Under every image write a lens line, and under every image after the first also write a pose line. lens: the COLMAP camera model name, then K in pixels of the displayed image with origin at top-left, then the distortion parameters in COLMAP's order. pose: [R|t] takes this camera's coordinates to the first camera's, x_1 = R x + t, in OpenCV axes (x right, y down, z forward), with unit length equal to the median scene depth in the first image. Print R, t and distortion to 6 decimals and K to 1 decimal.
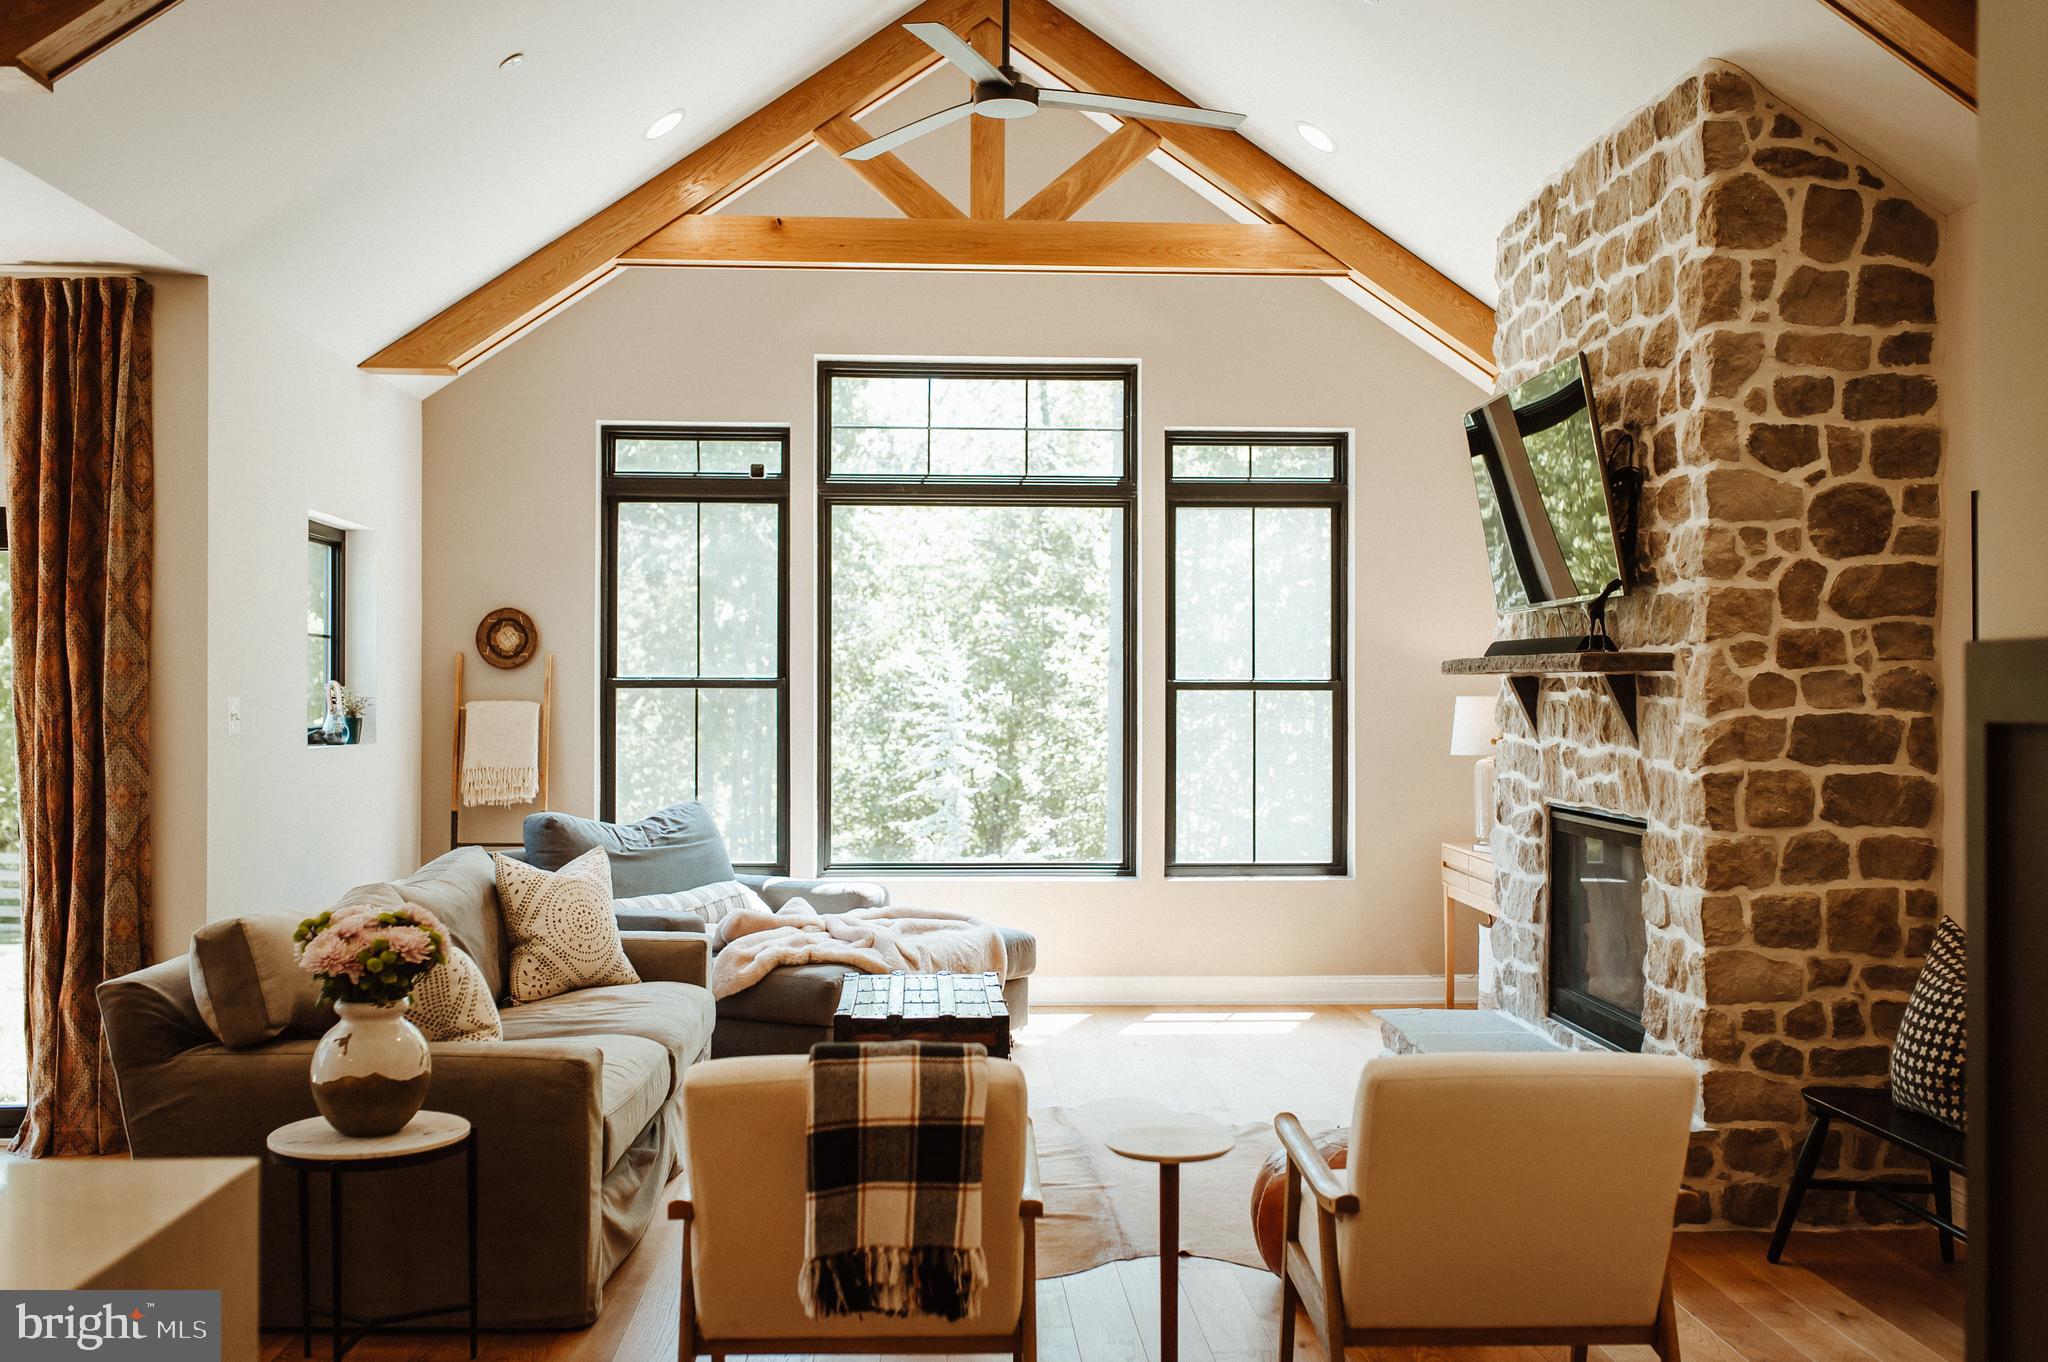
lens RADIAL K [[1923.9, 0, 1015.2], [0, 1923.9, 683.6], [0, 0, 1]] dist [0.002381, -0.008581]
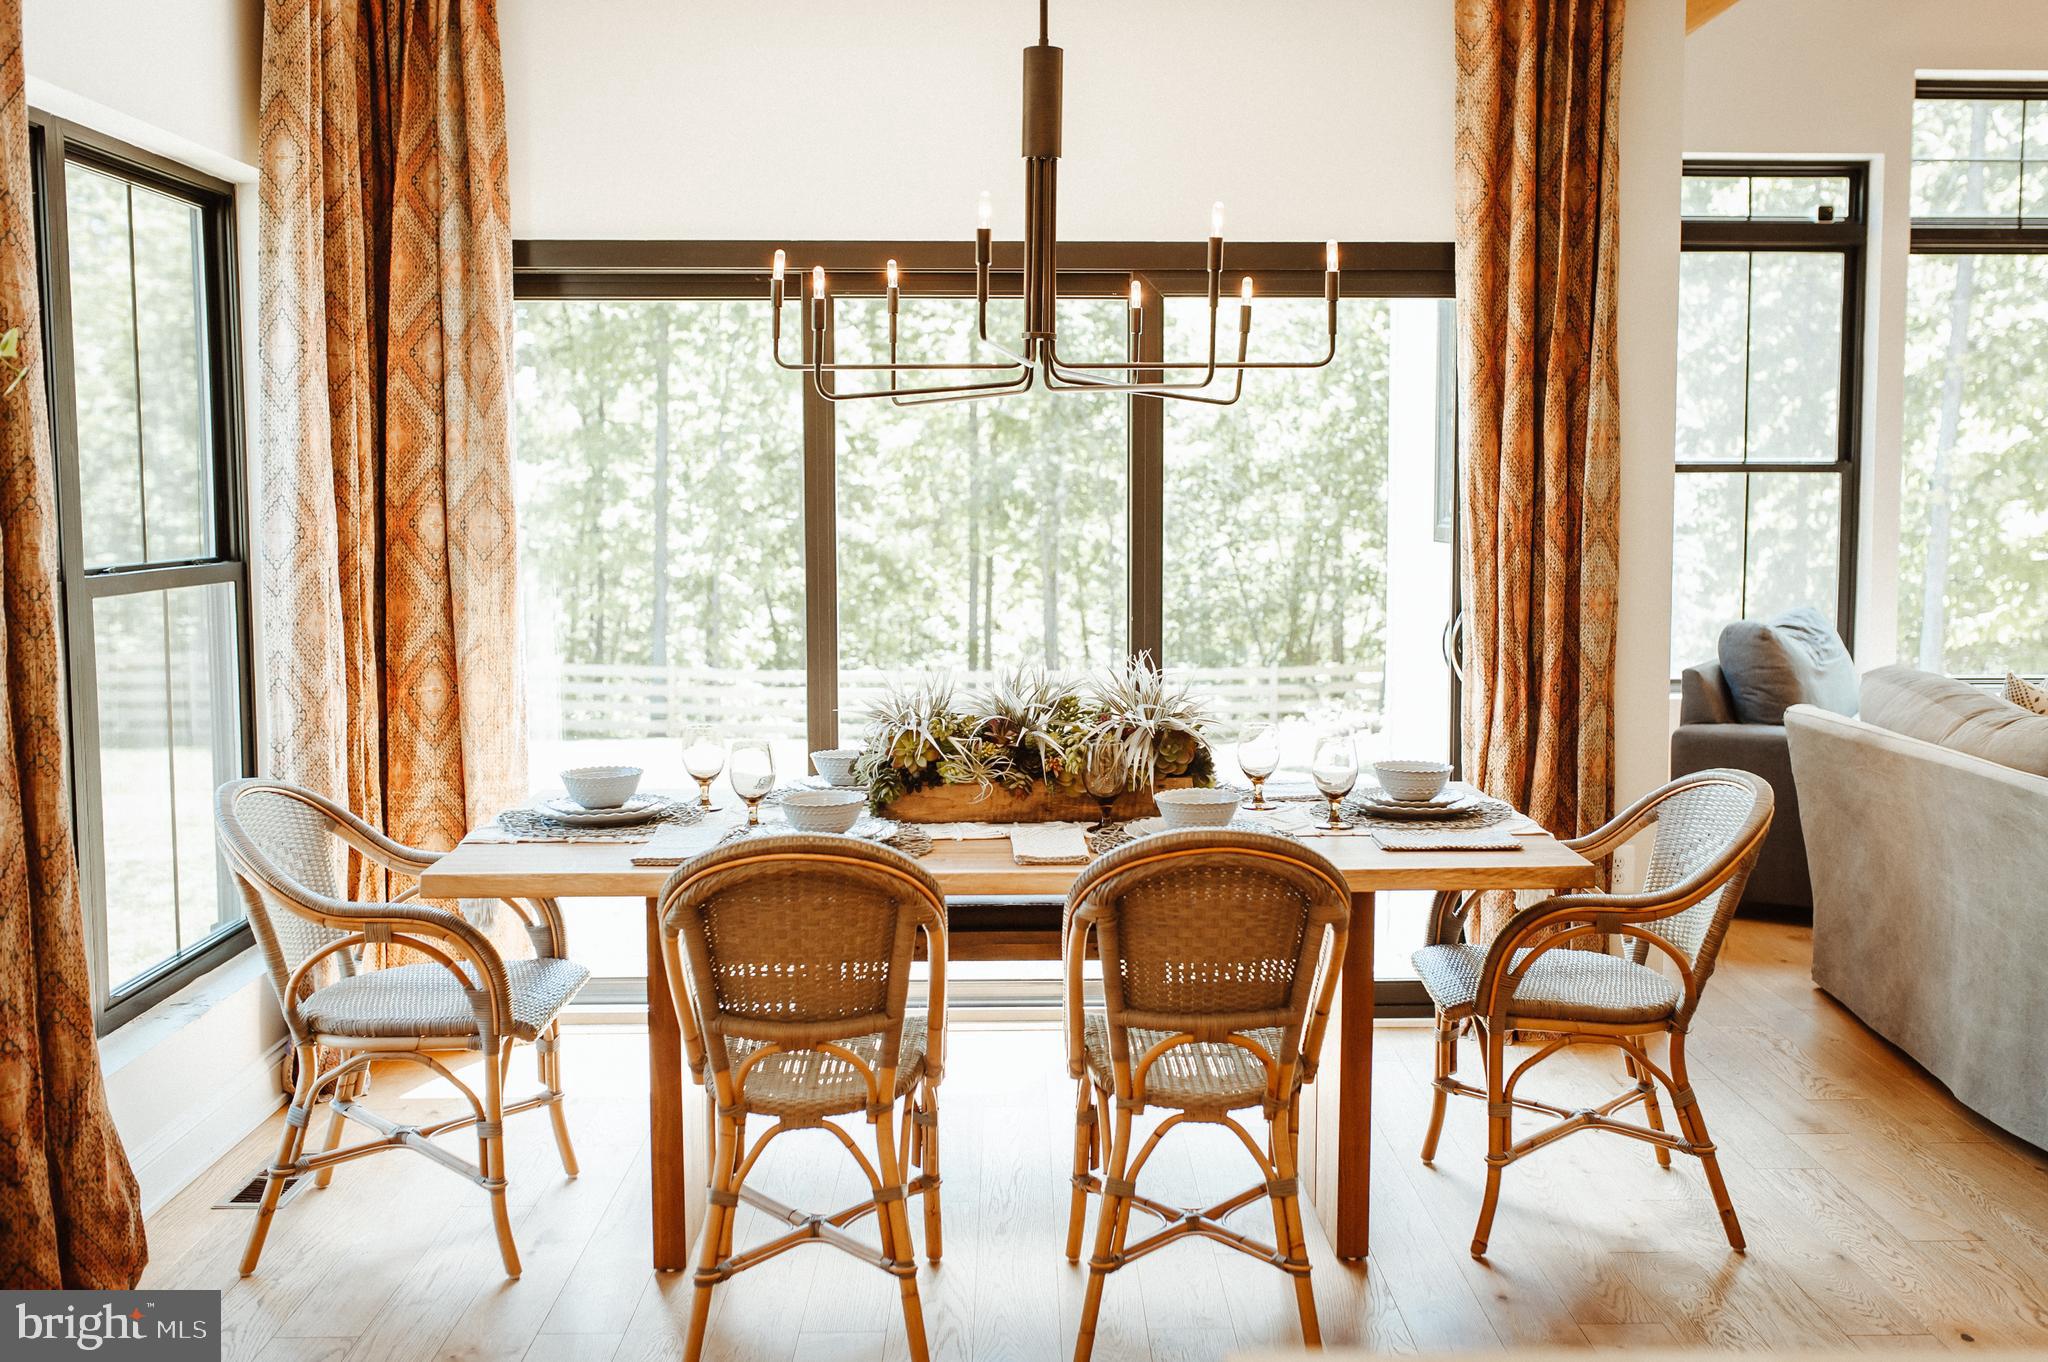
lens RADIAL K [[1923.9, 0, 1015.2], [0, 1923.9, 683.6], [0, 0, 1]] dist [0.002381, -0.008581]
pose [[0.997835, -0.007398, -0.065348, -0.751086], [0.013913, 0.994908, 0.099822, 0.008880], [0.064277, -0.100515, 0.992857, 0.206103]]
